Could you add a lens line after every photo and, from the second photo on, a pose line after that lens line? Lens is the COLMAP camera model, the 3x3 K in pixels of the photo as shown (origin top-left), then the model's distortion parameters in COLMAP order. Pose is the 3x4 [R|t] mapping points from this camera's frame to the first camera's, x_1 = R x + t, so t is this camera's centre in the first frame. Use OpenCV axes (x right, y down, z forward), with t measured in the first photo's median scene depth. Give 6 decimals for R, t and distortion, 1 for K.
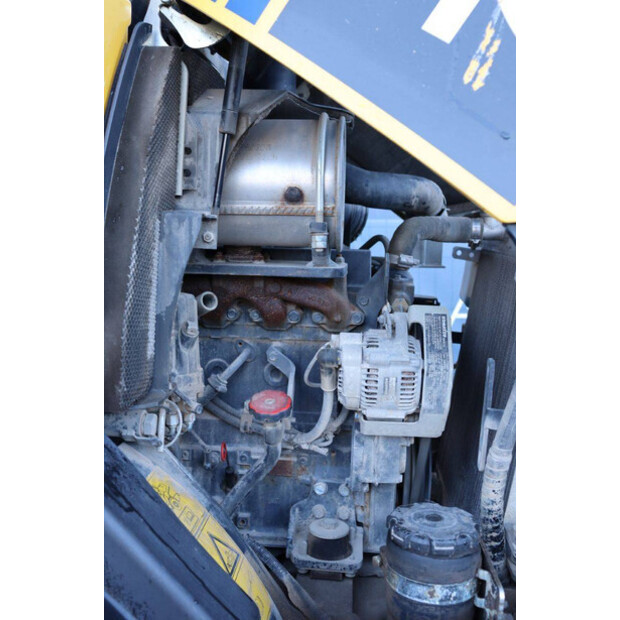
lens RADIAL K [[659.0, 0, 310.0], [0, 659.0, 310.0], [0, 0, 1]] dist [-0.103297, 0.209399]
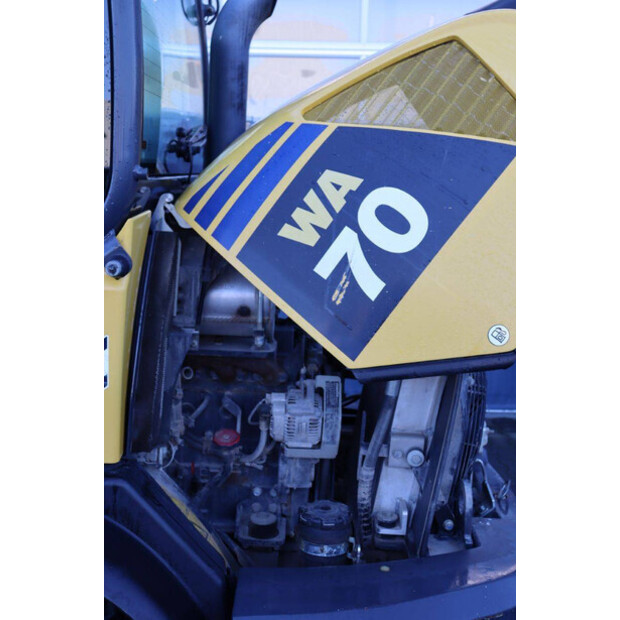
lens RADIAL K [[791.2, 0, 310.0], [0, 791.2, 310.0], [0, 0, 1]] dist [0.012920, 0.019518]
pose [[0.995519, 0.008438, 0.094183, -0.043894], [-0.012275, 0.999115, 0.040241, -0.244621], [-0.093760, -0.041217, 0.994741, -0.895578]]
